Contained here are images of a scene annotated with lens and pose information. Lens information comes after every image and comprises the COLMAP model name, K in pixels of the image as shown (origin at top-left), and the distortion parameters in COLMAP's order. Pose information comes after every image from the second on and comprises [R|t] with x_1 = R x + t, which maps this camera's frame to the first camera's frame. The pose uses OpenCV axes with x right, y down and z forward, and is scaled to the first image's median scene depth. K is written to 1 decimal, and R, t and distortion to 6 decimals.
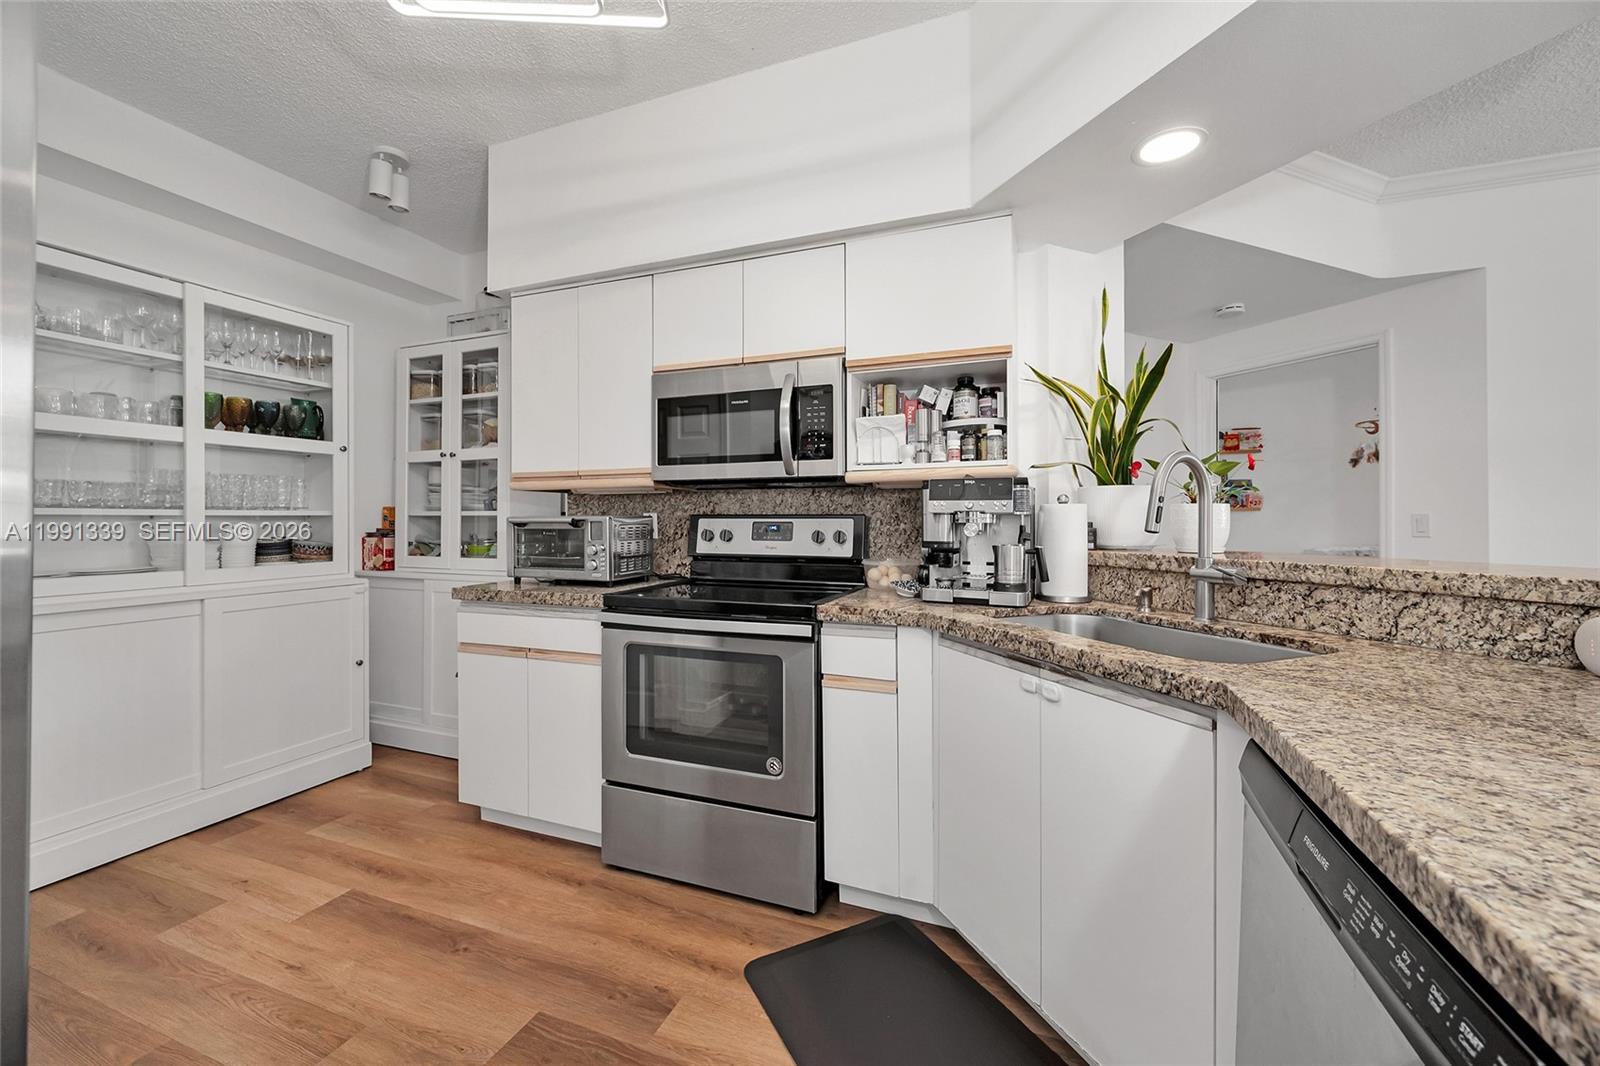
lens RADIAL K [[640.5, 0, 799.3], [0, 640.5, 517.9], [0, 0, 1]] dist [-0.000250, -0.000162]
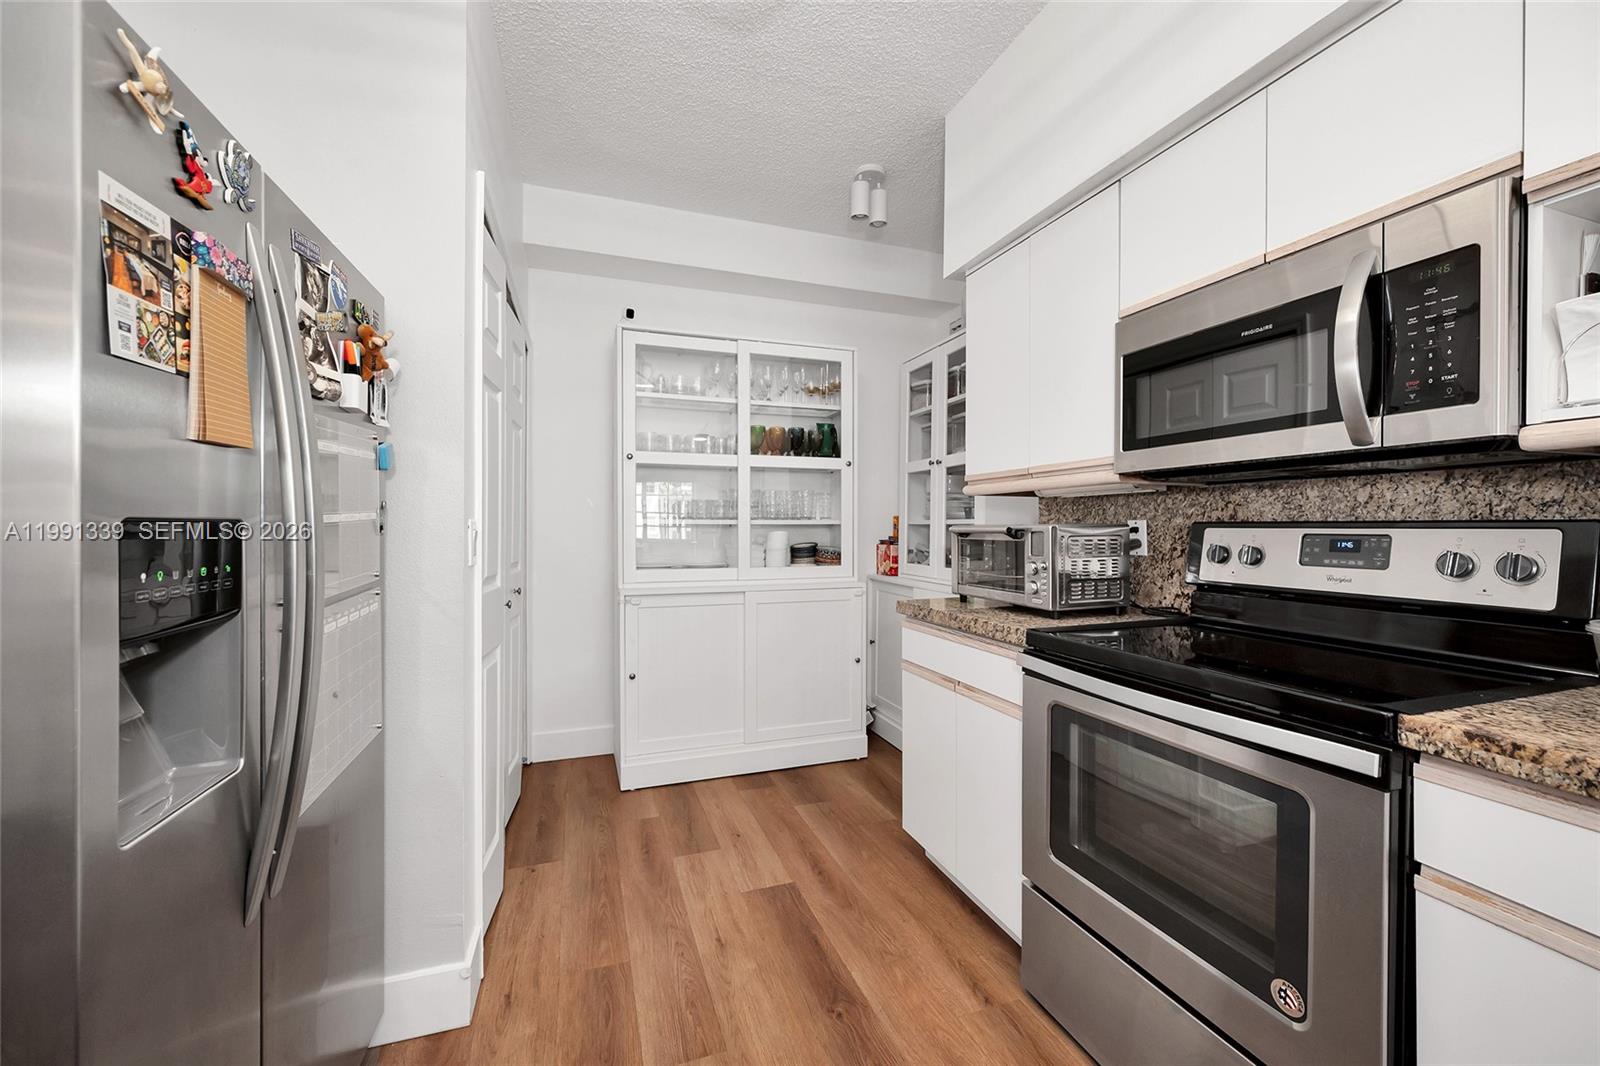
lens RADIAL K [[631.2, 0, 800.0], [0, 631.2, 533.0], [0, 0, 1]] dist [-0.001791, -0.000431]
pose [[0.653196, 0.009028, -0.757135, 0.065346], [-0.001486, 0.999942, 0.010640, -0.000239], [0.757187, -0.005825, 0.653172, 0.269921]]
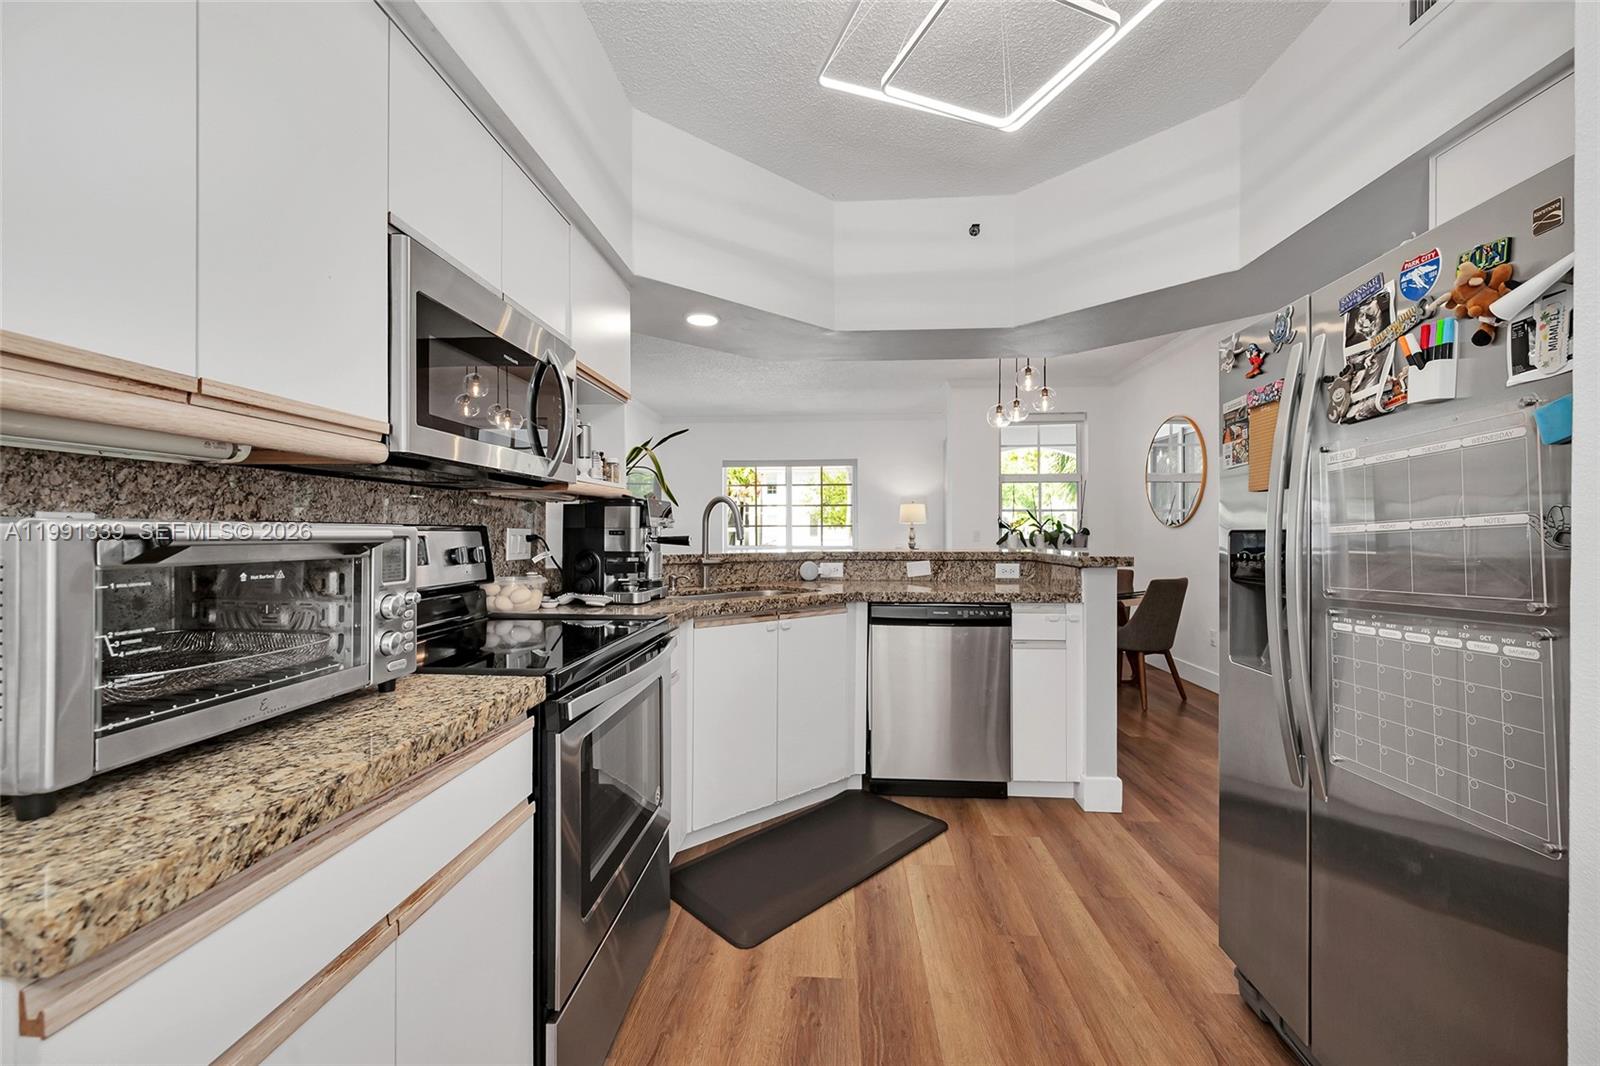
lens RADIAL K [[631.2, 0, 800.0], [0, 631.2, 533.0], [0, 0, 1]] dist [-0.001791, -0.000431]
pose [[-0.304568, -0.001833, 0.952489, -0.735389], [-0.005195, 0.999986, 0.000263, 0.000925], [-0.952476, -0.004869, -0.304574, 0.811866]]
